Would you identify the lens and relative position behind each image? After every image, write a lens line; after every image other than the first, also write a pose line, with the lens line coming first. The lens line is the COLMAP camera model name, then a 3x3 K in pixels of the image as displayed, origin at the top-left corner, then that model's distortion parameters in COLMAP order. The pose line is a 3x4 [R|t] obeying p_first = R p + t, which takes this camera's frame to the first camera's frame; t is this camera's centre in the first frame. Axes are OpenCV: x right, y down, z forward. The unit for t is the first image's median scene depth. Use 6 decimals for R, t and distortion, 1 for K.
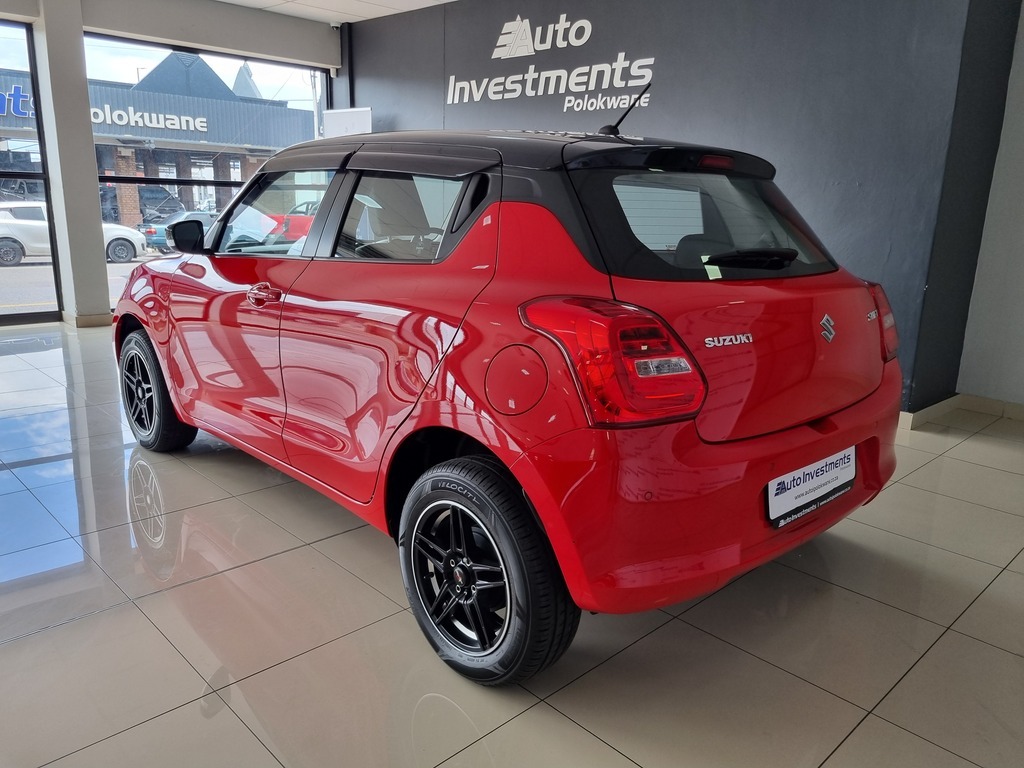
lens RADIAL K [[770.0, 0, 509.5], [0, 770.0, 388.3], [0, 0, 1]] dist [0.050878, -0.045506]
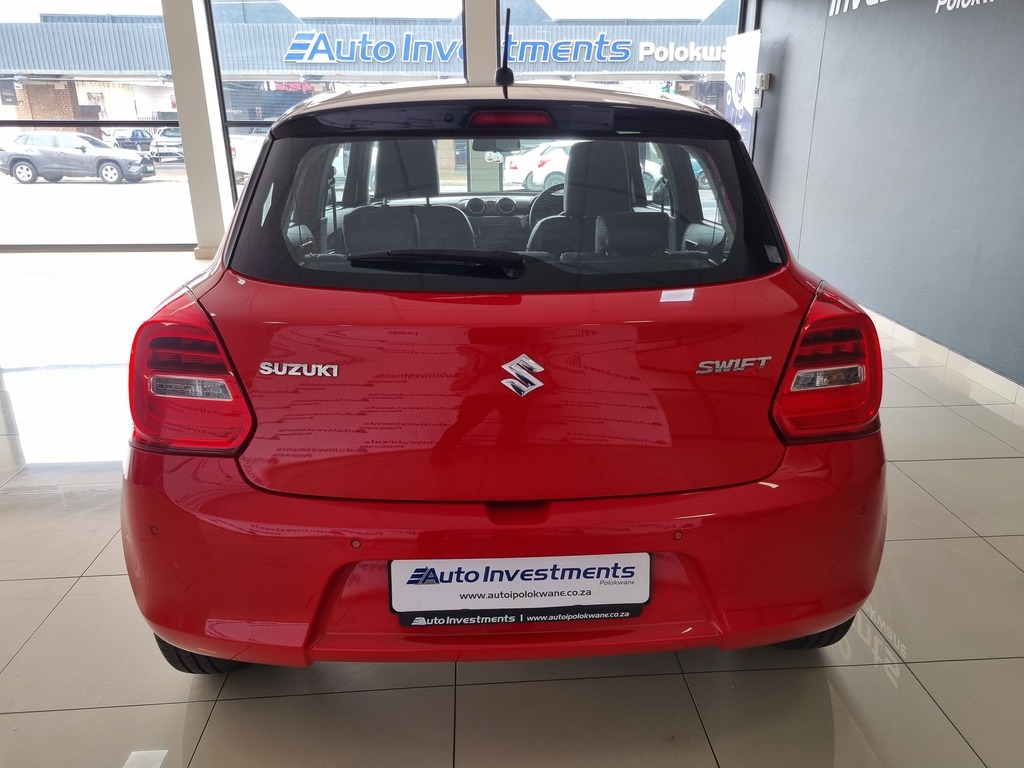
lens RADIAL K [[770.0, 0, 507.9], [0, 770.0, 387.7], [0, 0, 1]] dist [0.050878, -0.045506]
pose [[0.757327, 0.182175, -0.627111, 0.297252], [-0.128135, 0.983088, 0.130844, -0.054985], [0.640342, -0.018736, 0.767862, 0.171497]]
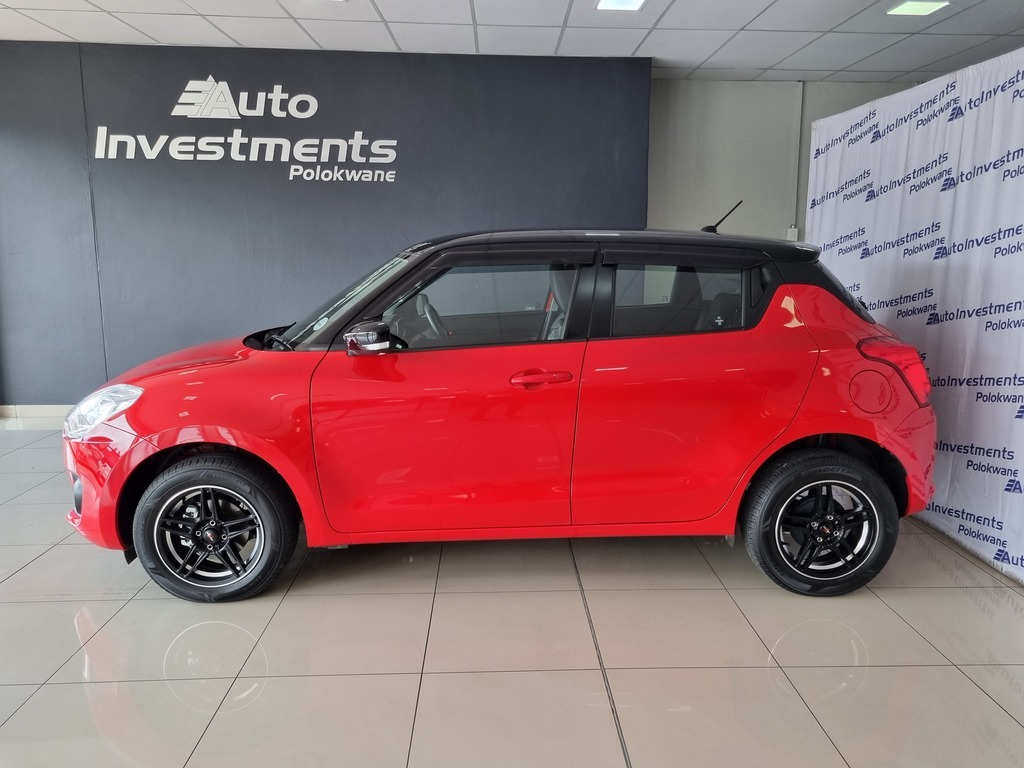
lens RADIAL K [[770.0, 0, 518.4], [0, 770.0, 366.4], [0, 0, 1]] dist [0.050878, -0.045506]
pose [[0.662335, -0.138376, 0.736318, -0.512181], [0.195127, 0.980739, 0.008789, -0.074401], [-0.723352, 0.137854, 0.676578, 0.149080]]
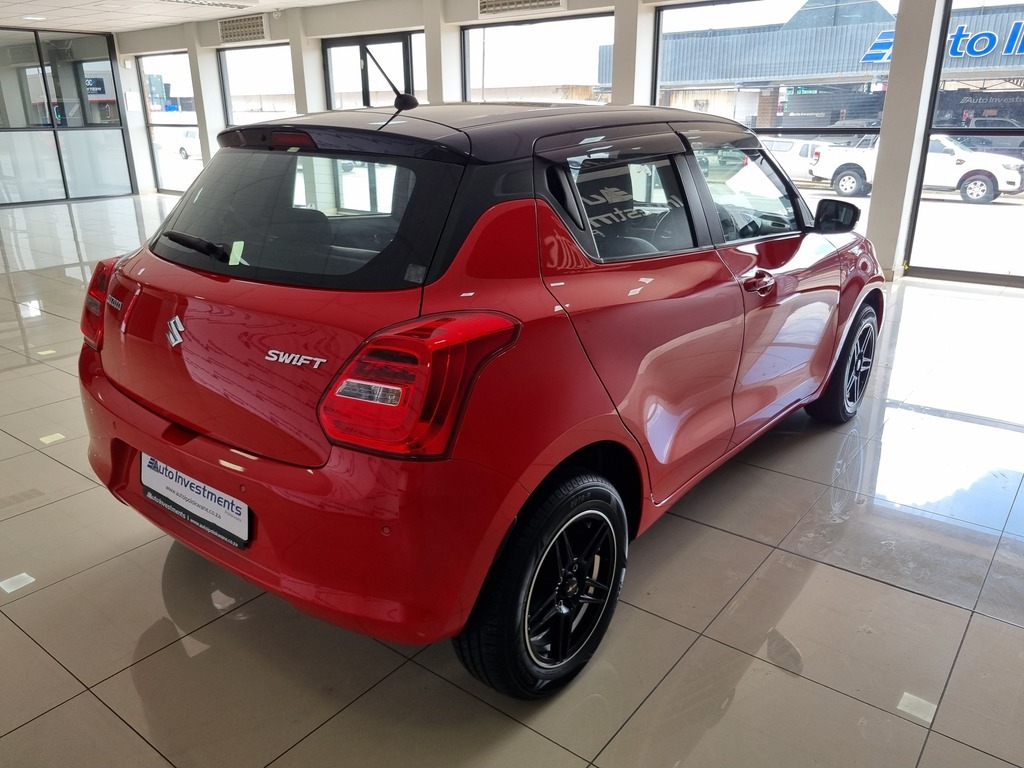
lens RADIAL K [[770.0, 0, 506.6], [0, 770.0, 382.3], [0, 0, 1]] dist [0.050878, -0.045506]
pose [[0.113570, 0.284943, -0.951793, 0.481443], [-0.227804, 0.939937, 0.254211, -0.122718], [0.967061, 0.187951, 0.171660, 0.443816]]
